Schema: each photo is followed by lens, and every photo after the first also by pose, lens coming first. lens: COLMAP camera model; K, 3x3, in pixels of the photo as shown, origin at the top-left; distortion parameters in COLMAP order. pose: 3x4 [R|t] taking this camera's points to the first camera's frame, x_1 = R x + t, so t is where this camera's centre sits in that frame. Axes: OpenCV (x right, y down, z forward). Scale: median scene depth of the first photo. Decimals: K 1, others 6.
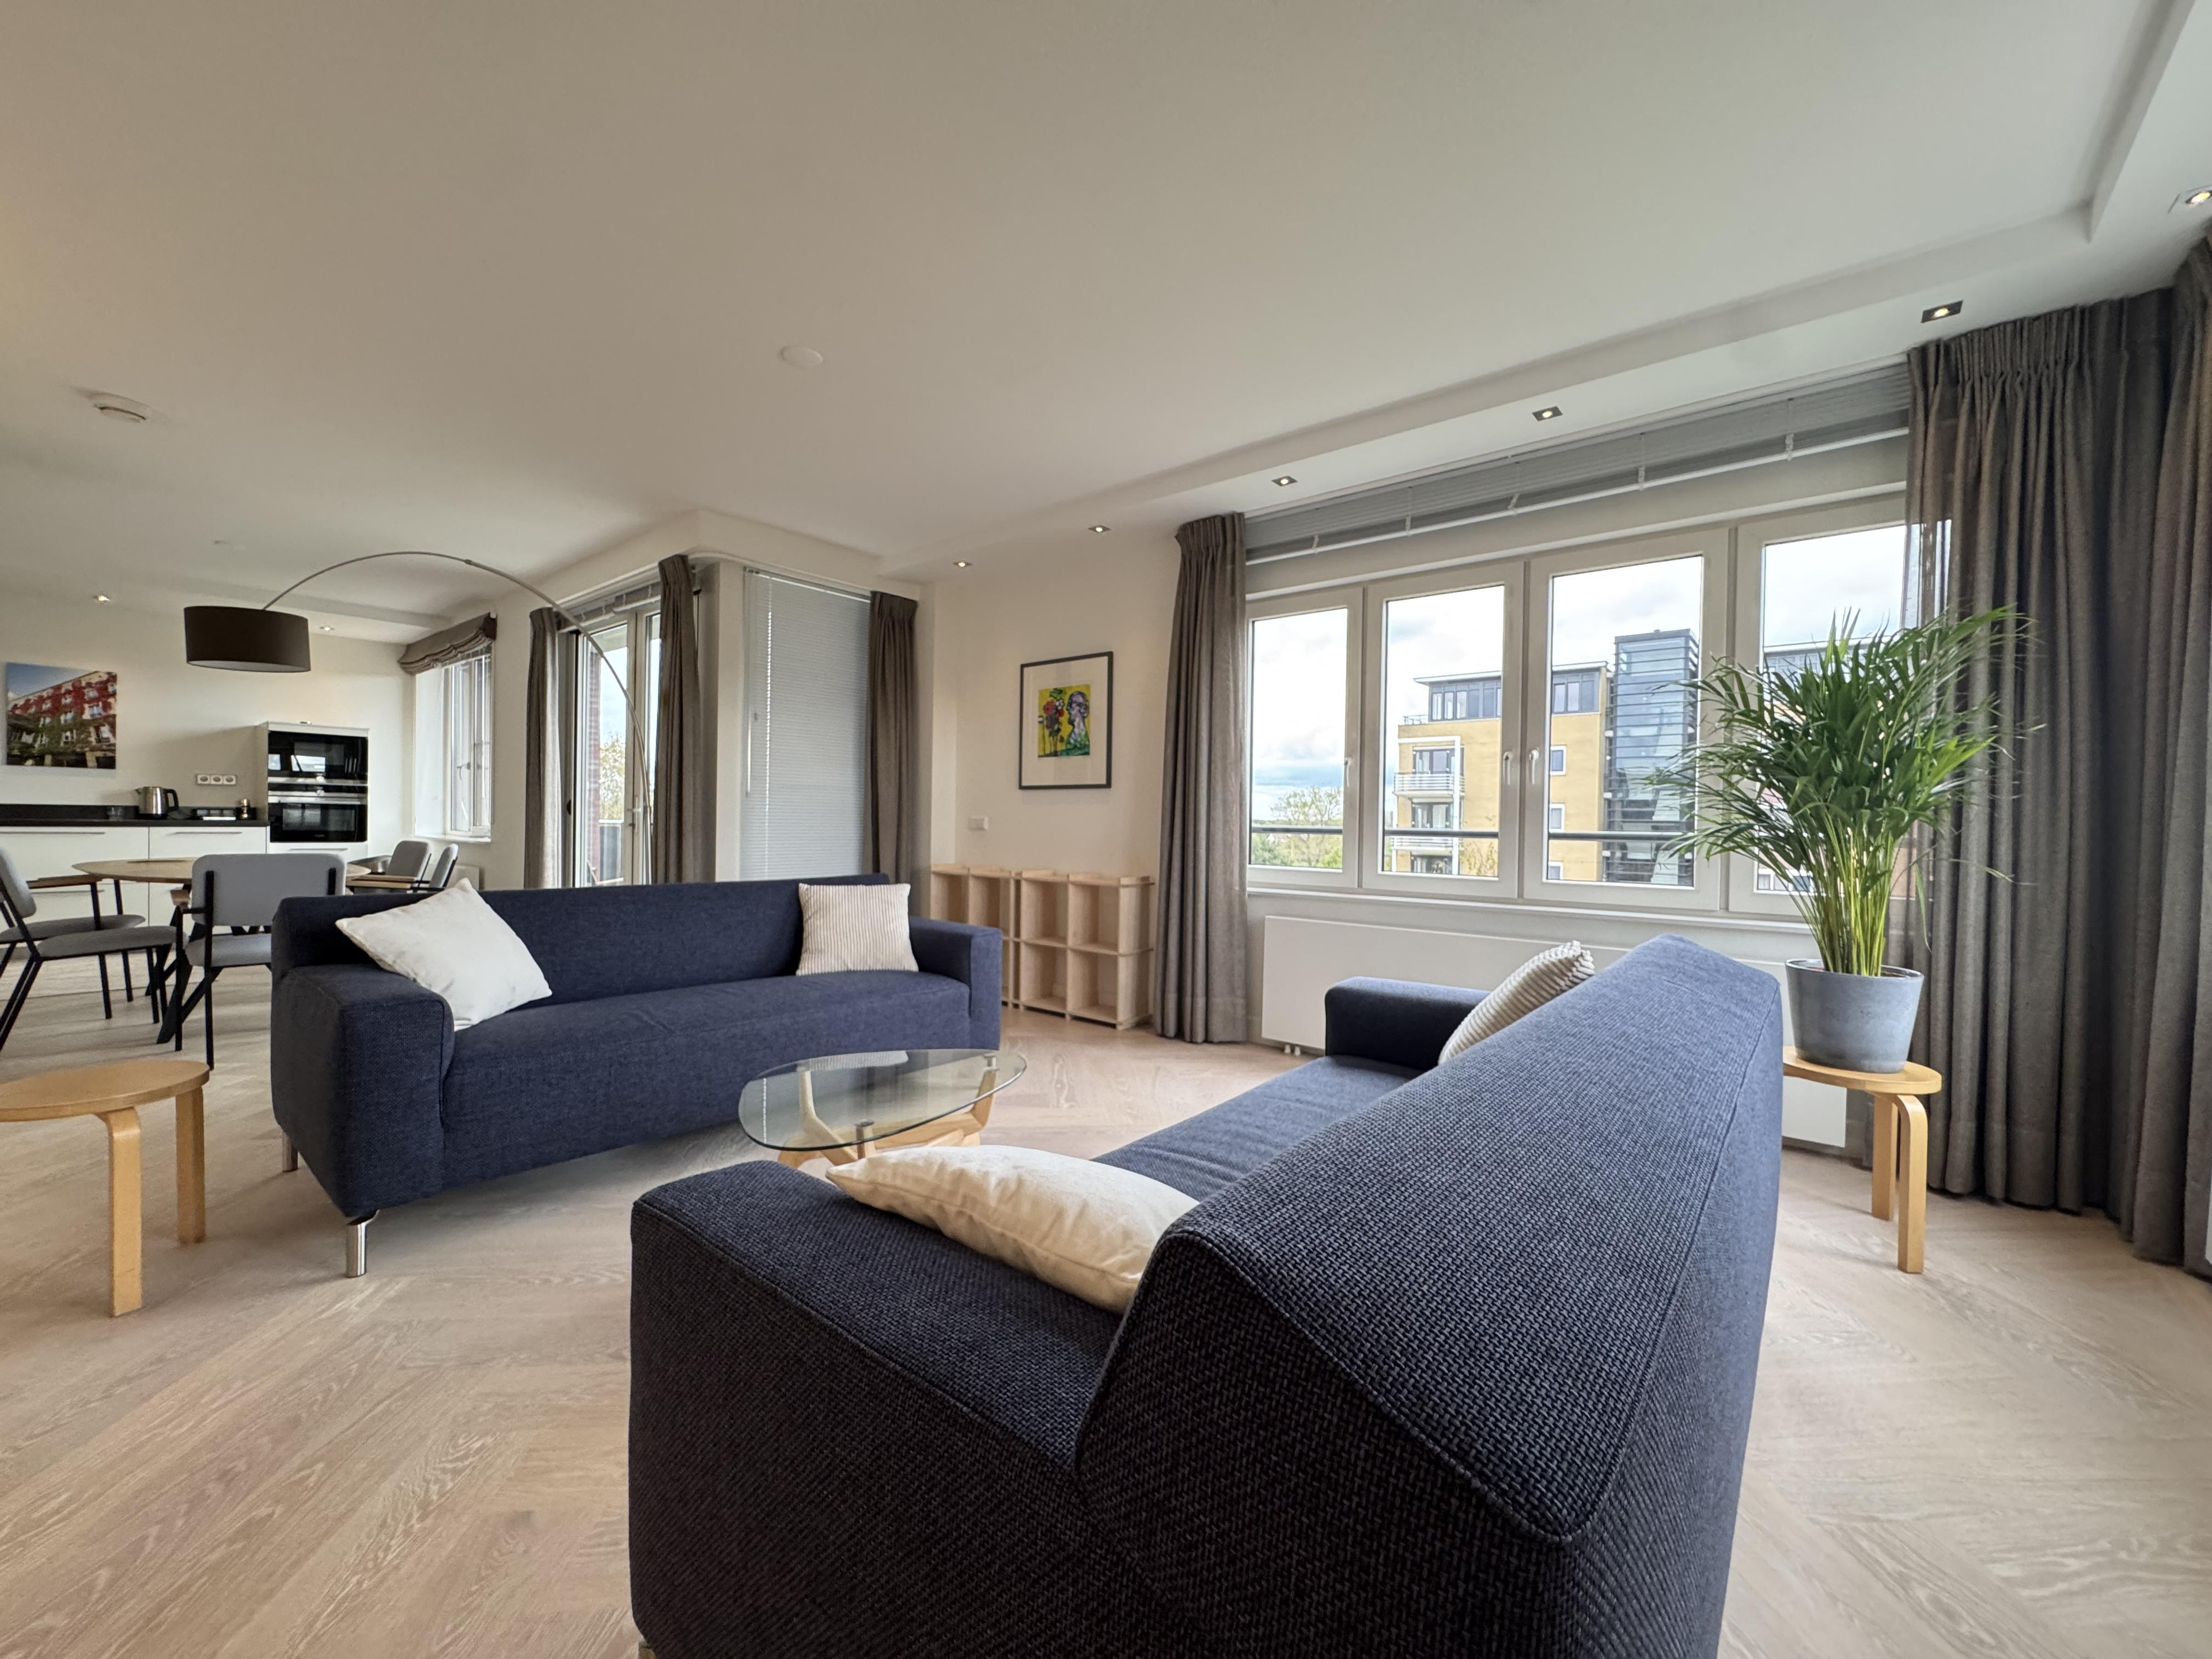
lens RADIAL K [[883.7, 0, 1104.0], [0, 883.7, 831.0], [0, 0, 1]] dist [-0.004580, 0.000754]
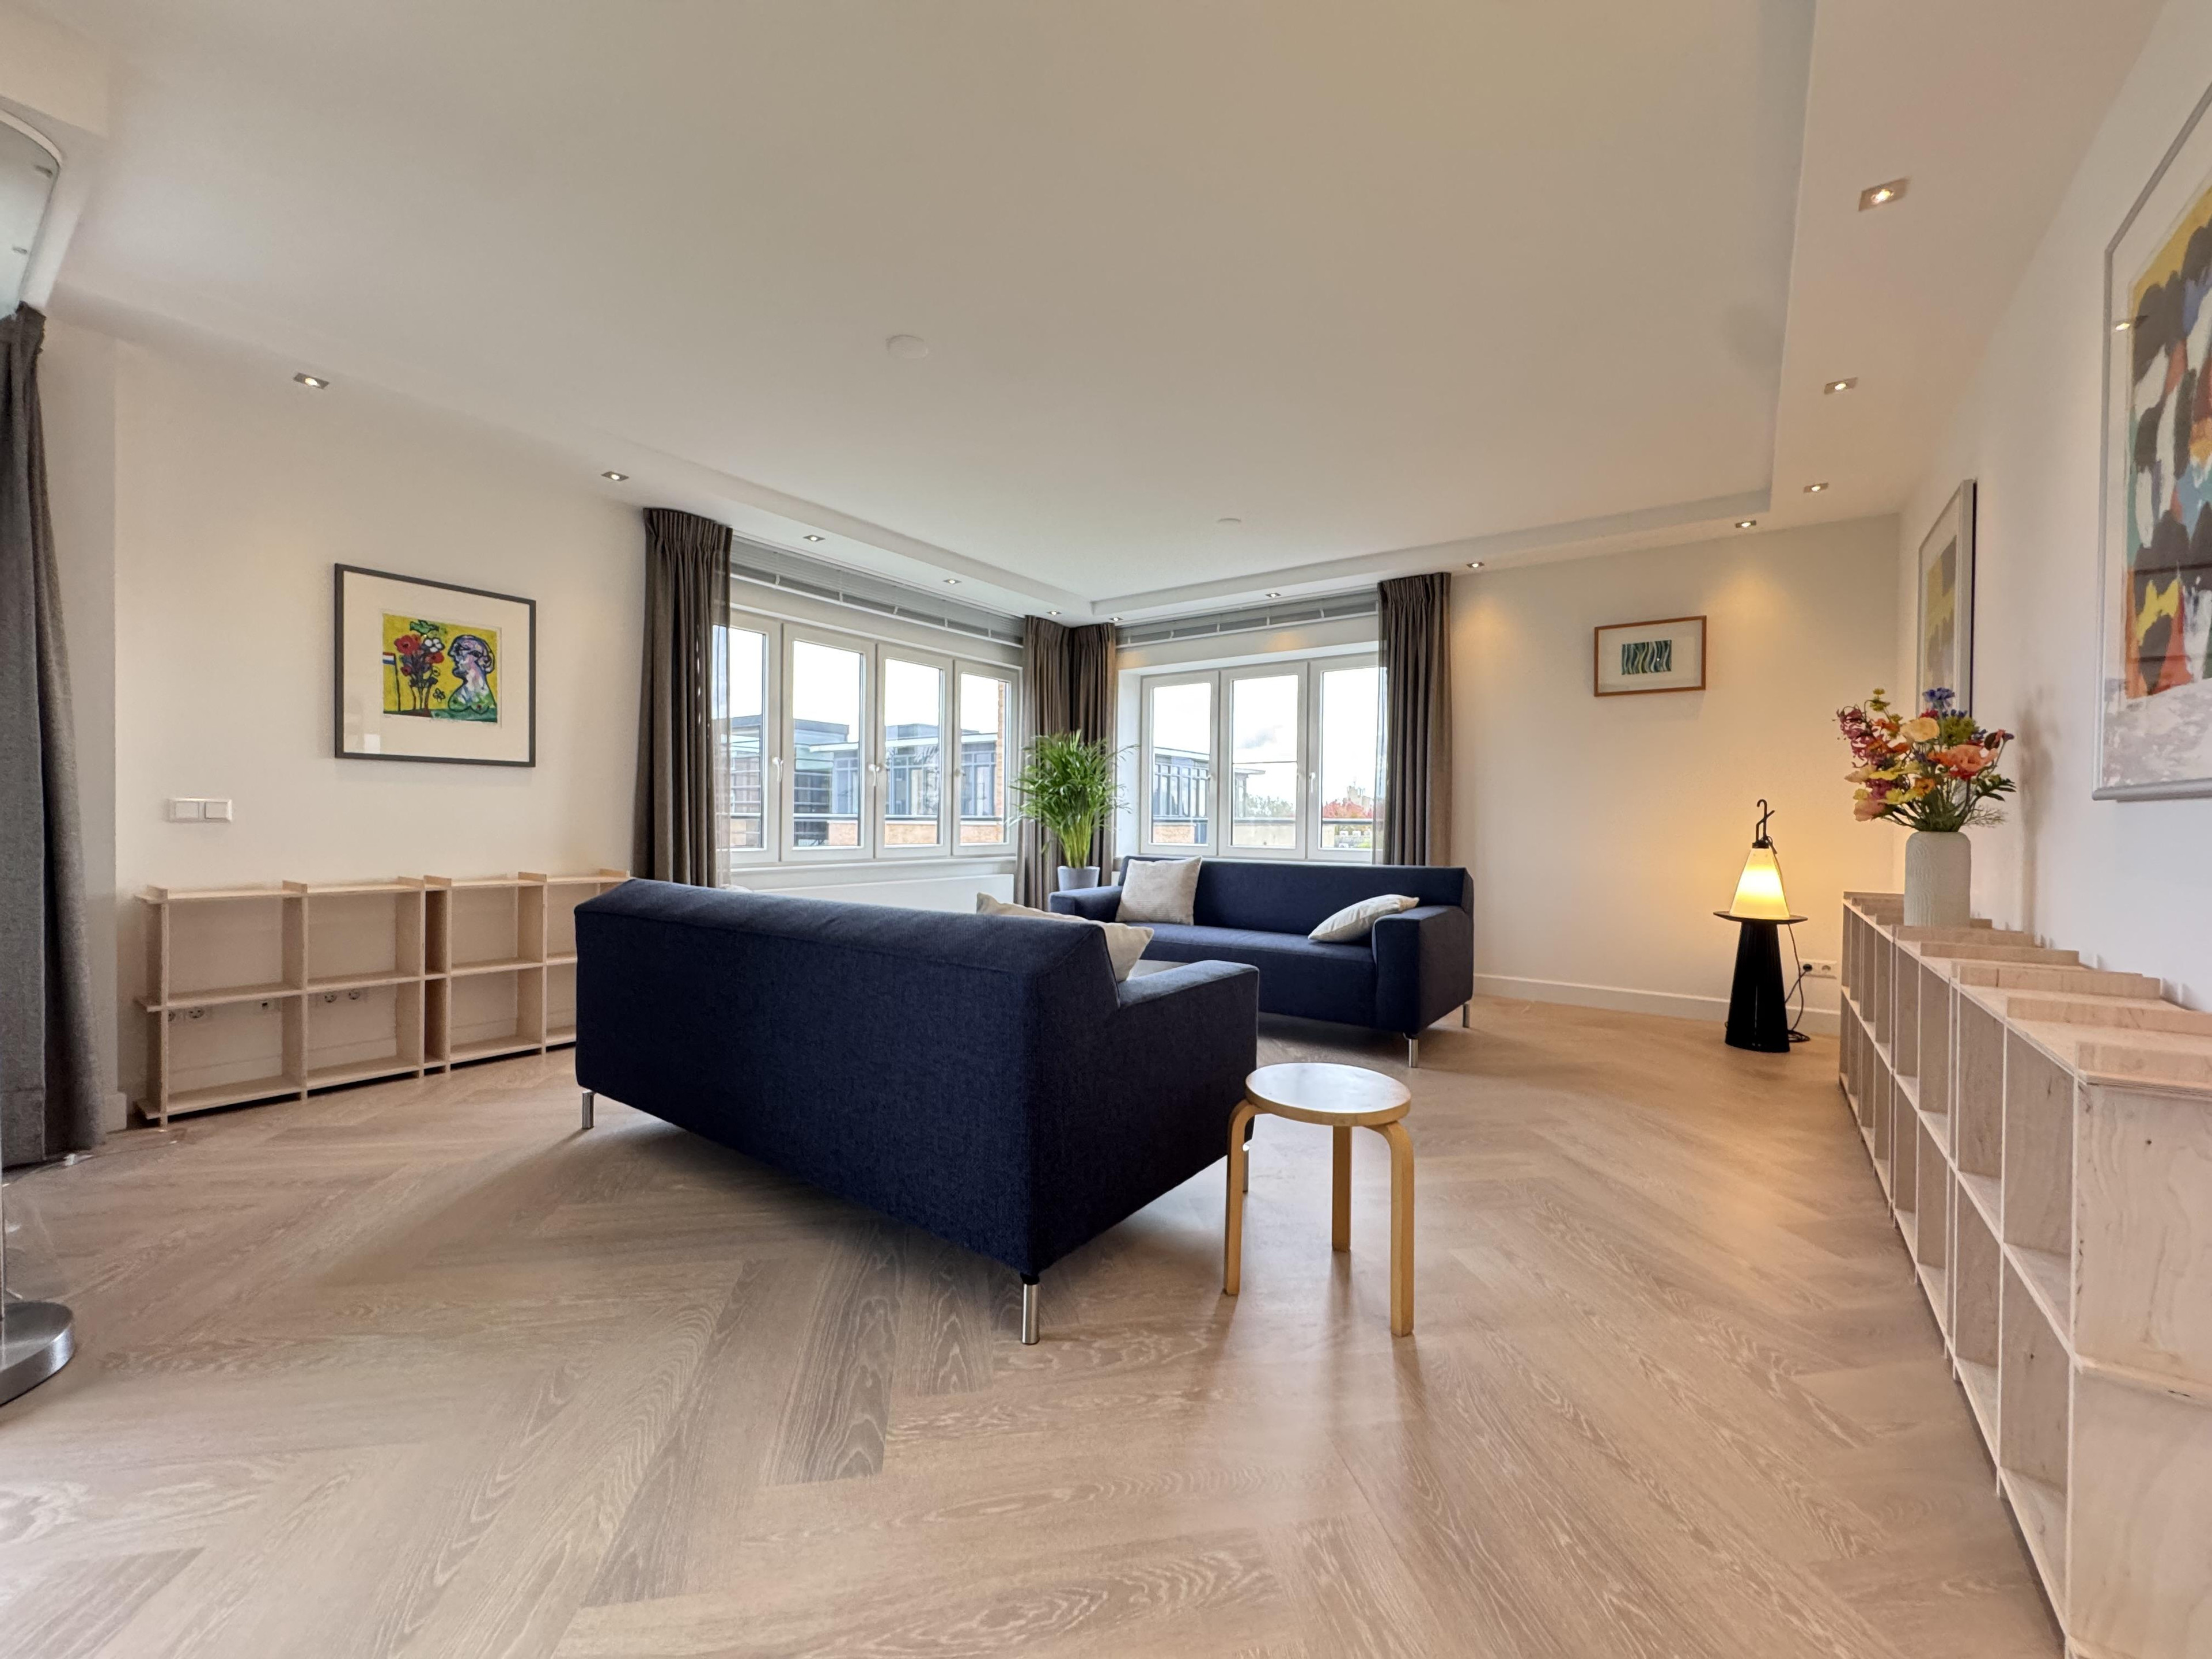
lens RADIAL K [[883.7, 0, 1106.0], [0, 883.7, 830.9], [0, 0, 1]] dist [-0.004580, 0.000754]
pose [[-0.068380, -0.027710, 0.997274, -0.847962], [-0.000206, 0.999615, 0.027761, -0.012375], [-0.997659, 0.001692, -0.068359, 0.526678]]
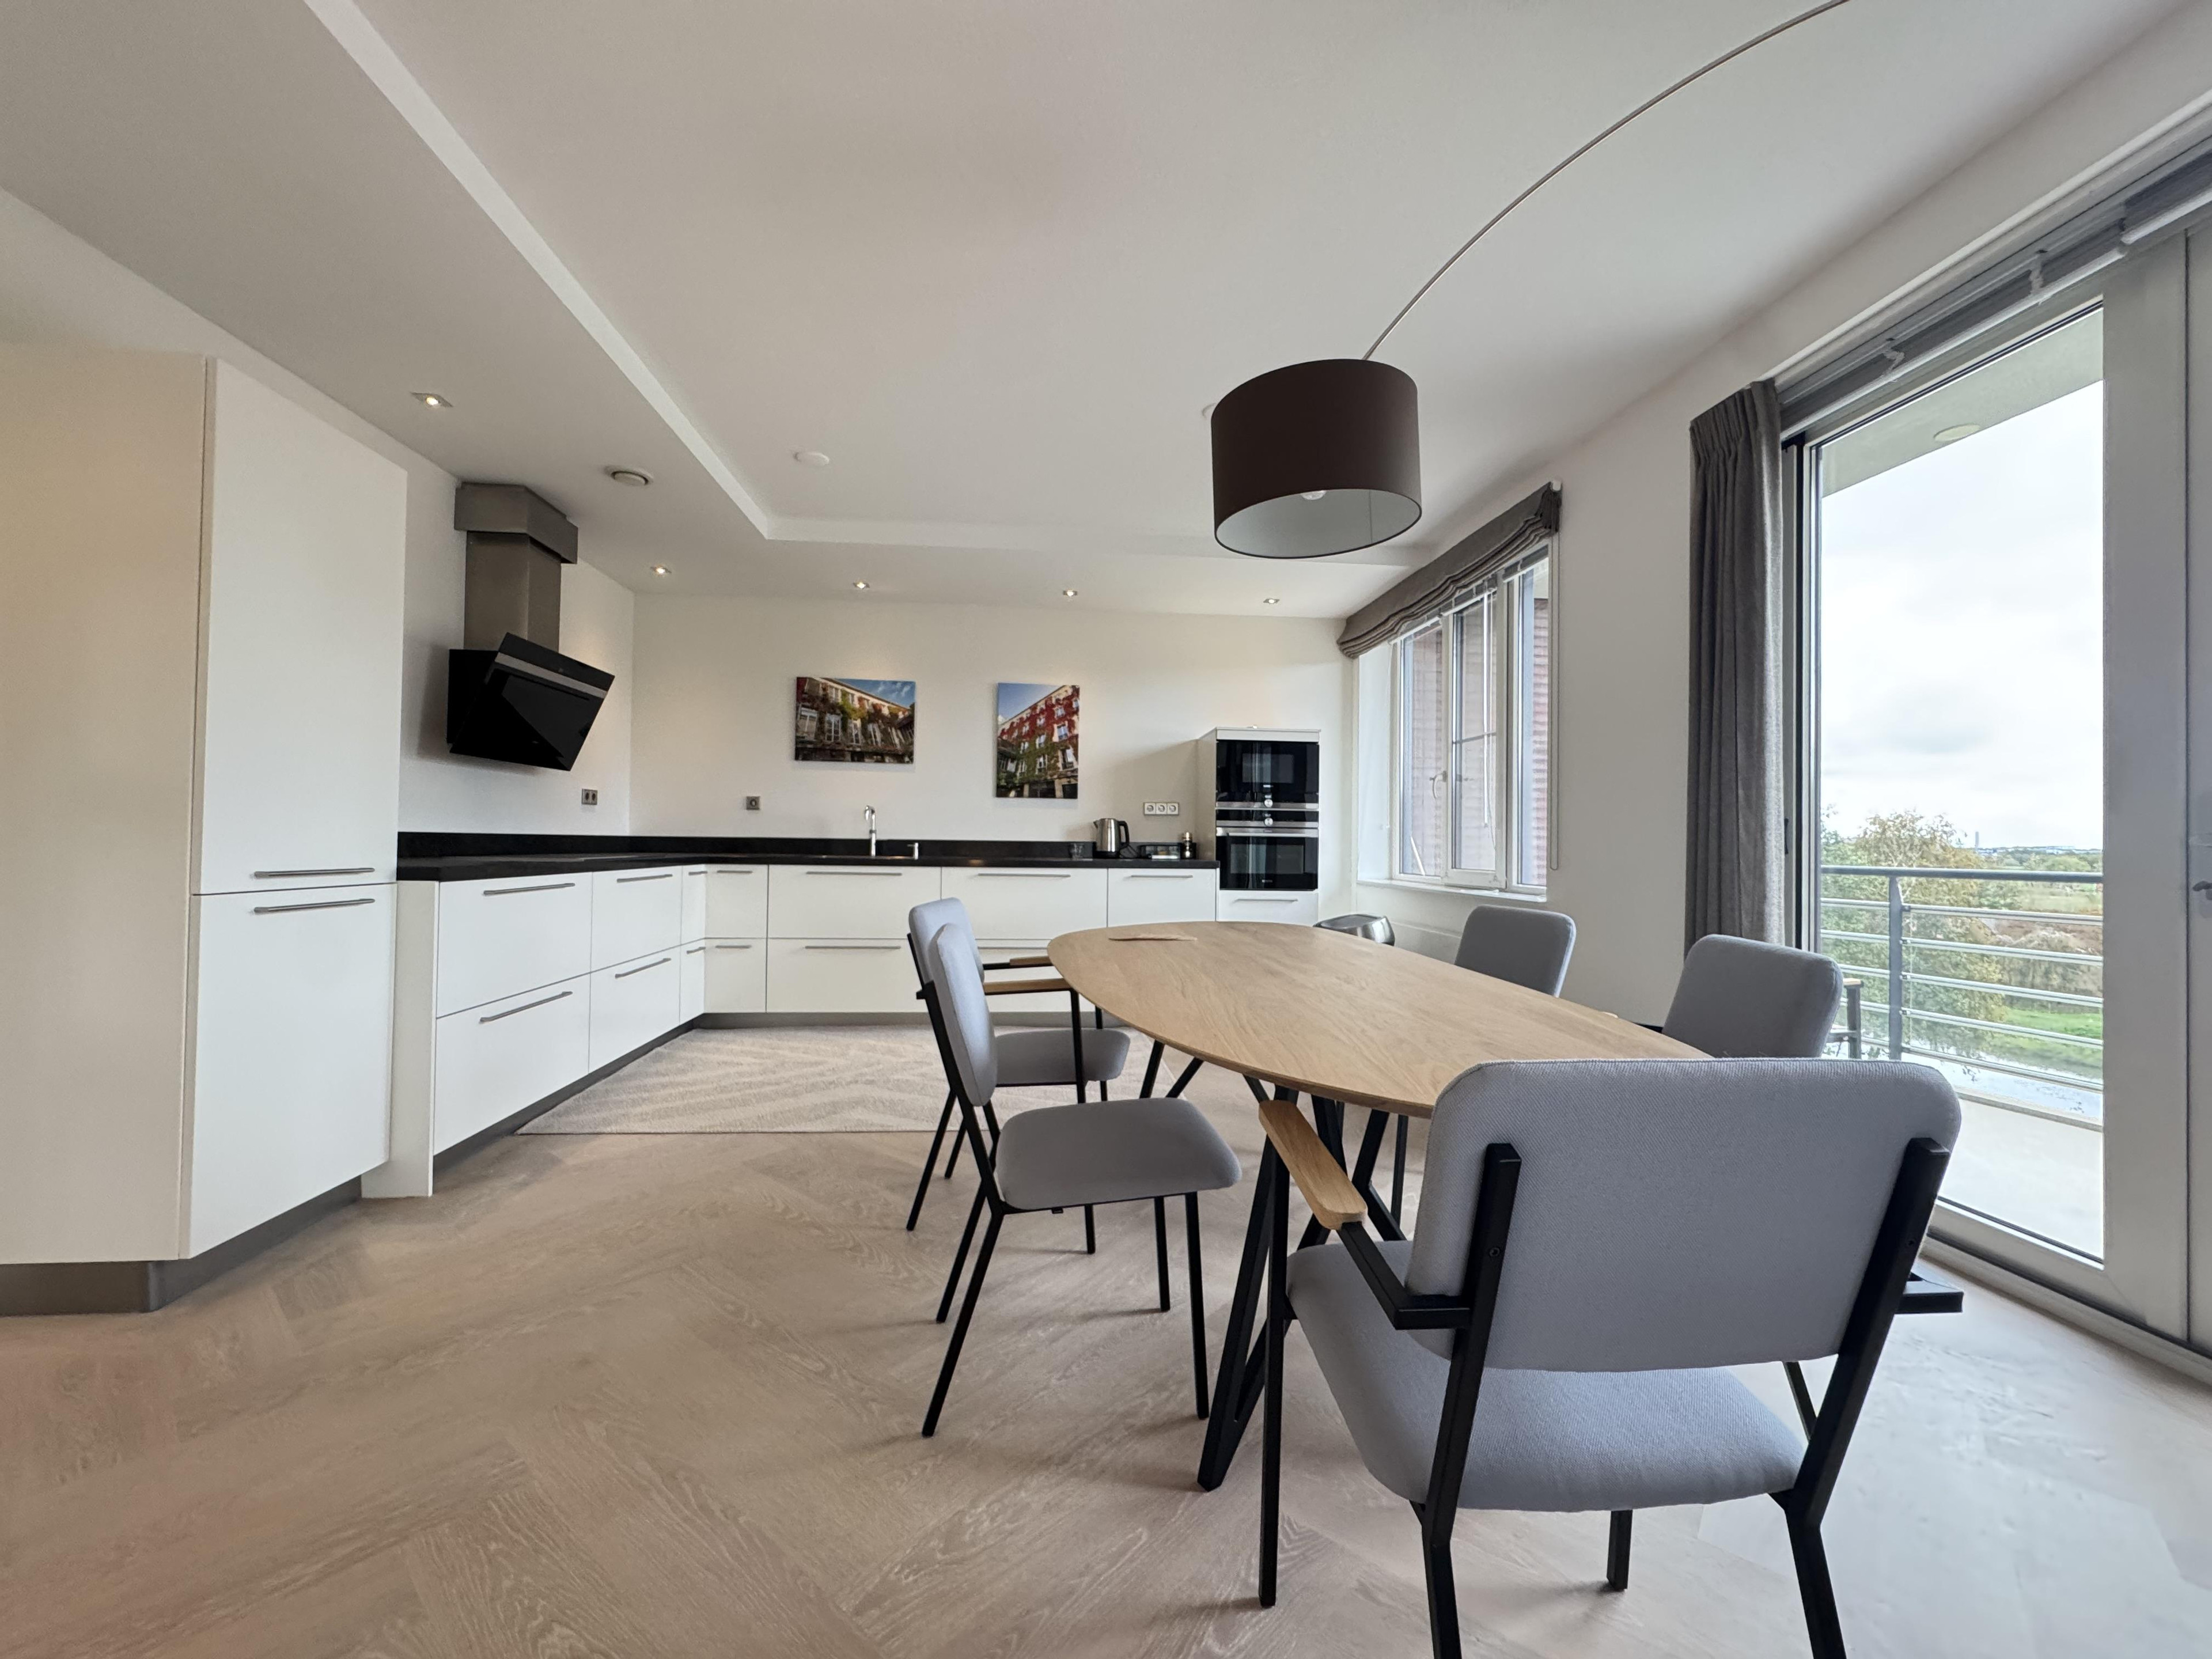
lens RADIAL K [[883.7, 0, 1103.9], [0, 883.7, 835.0], [0, 0, 1]] dist [-0.004580, 0.000754]
pose [[0.701408, -0.013603, -0.712630, -0.676906], [-0.009660, 0.999545, -0.028588, -0.015150], [0.712694, 0.026936, 0.700957, 0.572213]]
